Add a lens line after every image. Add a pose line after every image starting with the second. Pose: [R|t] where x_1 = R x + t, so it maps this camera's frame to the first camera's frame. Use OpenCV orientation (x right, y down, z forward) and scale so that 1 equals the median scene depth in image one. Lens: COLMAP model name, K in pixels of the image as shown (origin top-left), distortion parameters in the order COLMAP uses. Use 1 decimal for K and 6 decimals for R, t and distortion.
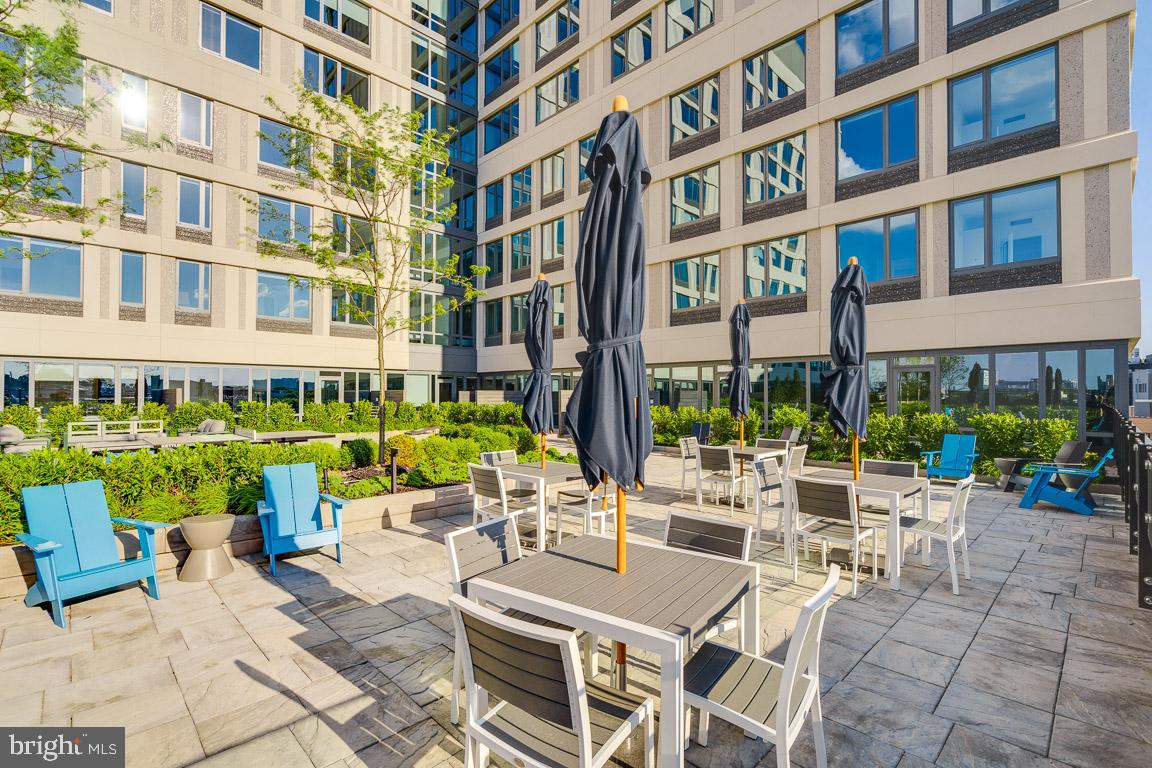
lens RADIAL K [[527.0, 0, 581.3], [0, 527.0, 387.0], [0, 0, 1]] dist [-0.000024, -0.000015]
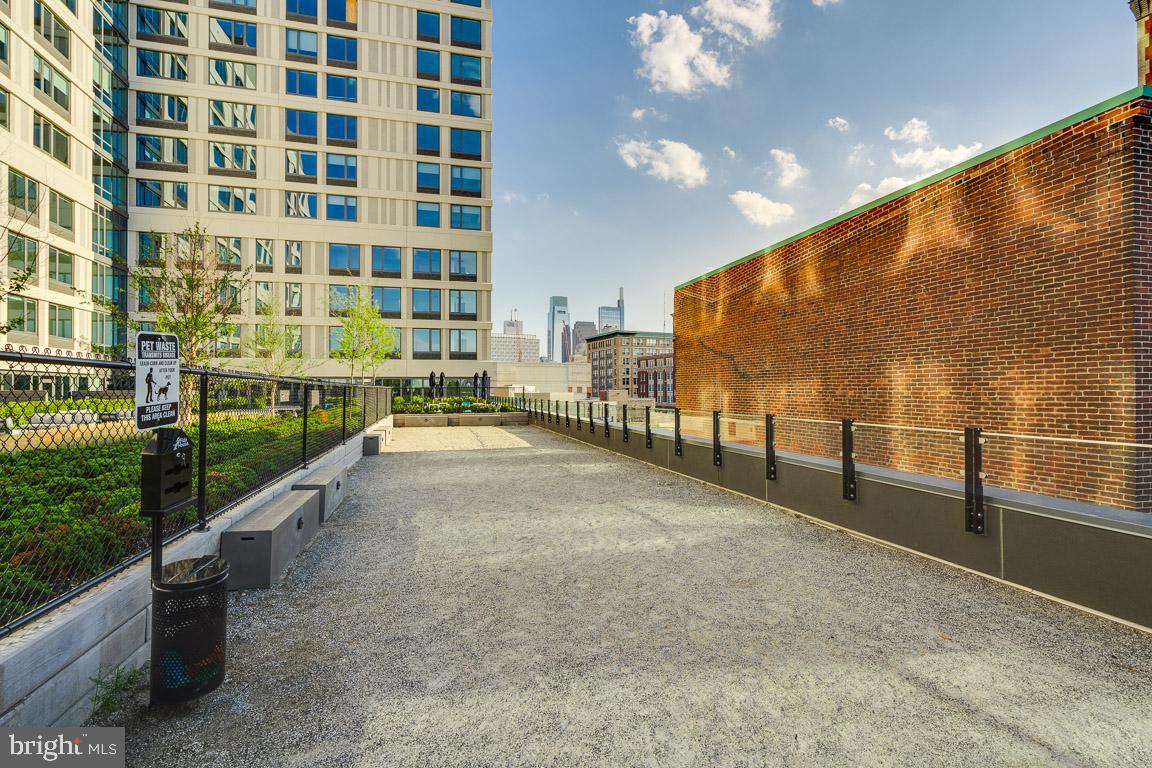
lens RADIAL K [[527.0, 0, 581.3], [0, 527.0, 387.0], [0, 0, 1]] dist [-0.000024, -0.000015]
pose [[0.492428, 0.007292, 0.870323, -0.837295], [-0.002233, 0.999972, -0.007115, 0.002426], [-0.870351, 0.001560, 0.492430, -0.619079]]
